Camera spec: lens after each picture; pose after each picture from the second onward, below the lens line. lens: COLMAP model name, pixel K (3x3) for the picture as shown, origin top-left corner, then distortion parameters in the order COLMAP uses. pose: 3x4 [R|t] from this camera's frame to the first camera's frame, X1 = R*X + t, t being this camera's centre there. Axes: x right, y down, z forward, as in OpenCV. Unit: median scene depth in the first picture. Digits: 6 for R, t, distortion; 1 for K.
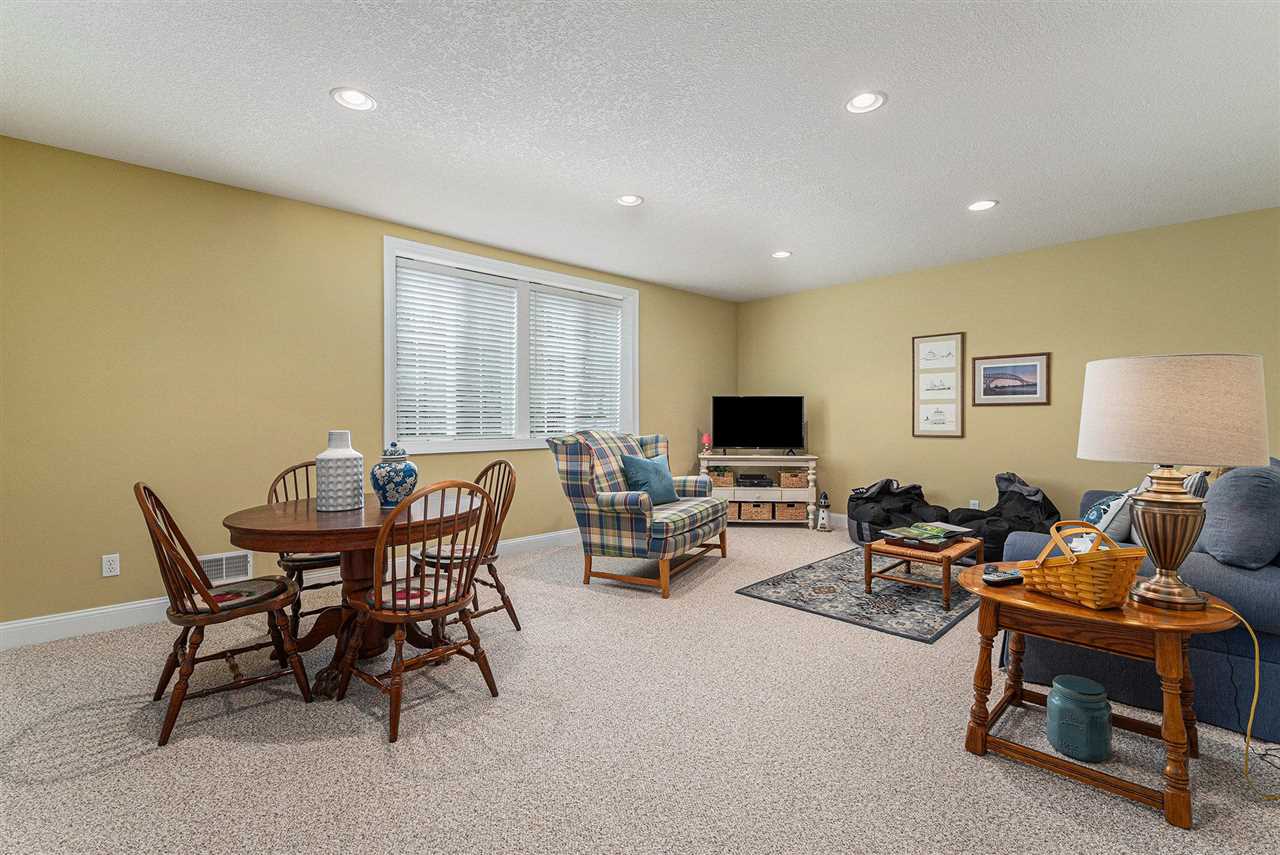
lens RADIAL K [[563.6, 0, 640.0], [0, 563.6, 427.5], [0, 0, 1]] dist [-0.002798, -0.014289]
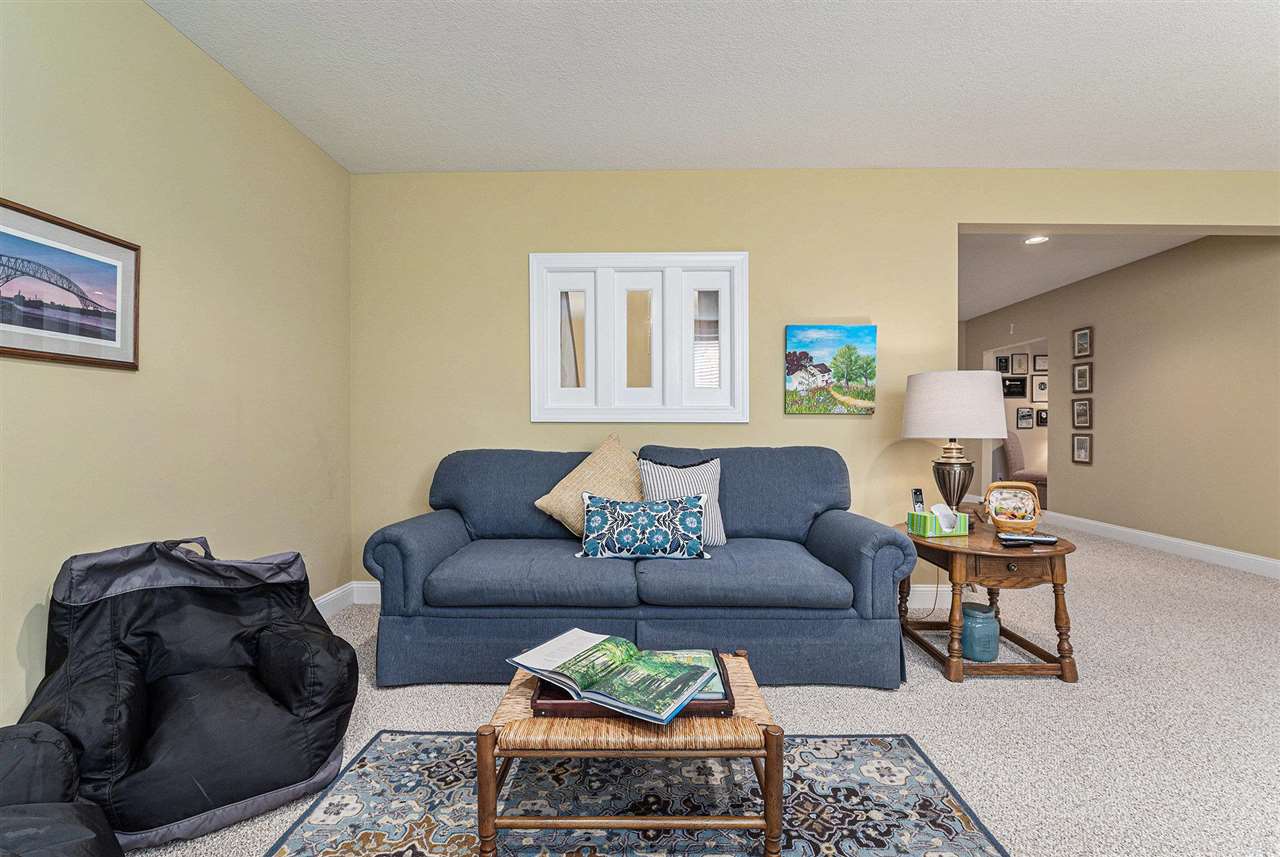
lens RADIAL K [[563.6, 0, 640.0], [0, 563.6, 428.5], [0, 0, 1]] dist [-0.002798, -0.014289]
pose [[-0.705886, -0.001462, 0.708324, 0.160468], [0.008323, 0.999912, 0.010359, 0.003094], [-0.708277, 0.013207, -0.705811, 1.019195]]
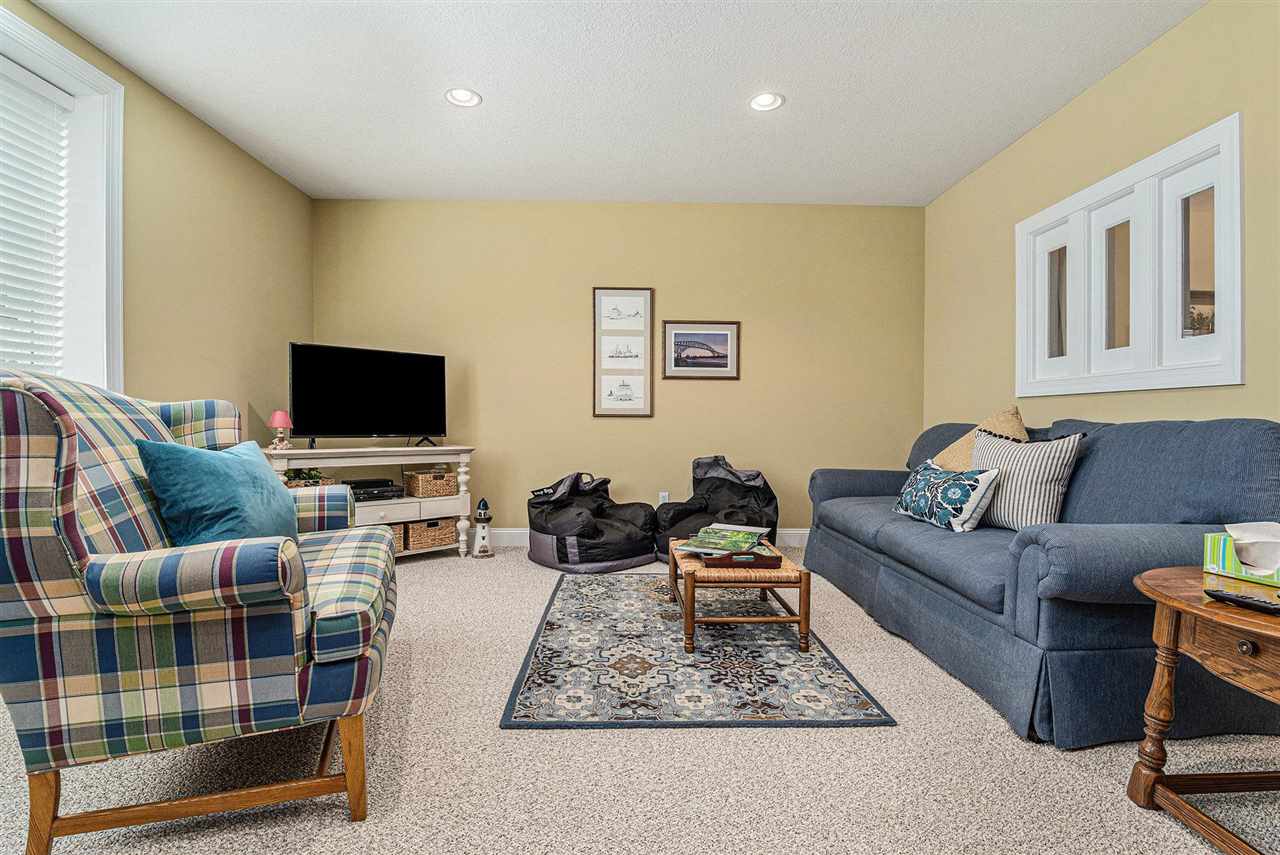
lens RADIAL K [[599.6, 0, 640.0], [0, 599.6, 427.5], [0, 0, 1]] dist [0.000693, -0.009206]
pose [[0.676786, -0.000467, 0.736180, -0.089887], [0.001928, 0.999997, -0.001138, 0.037445], [-0.736178, 0.002189, 0.676785, 0.458561]]
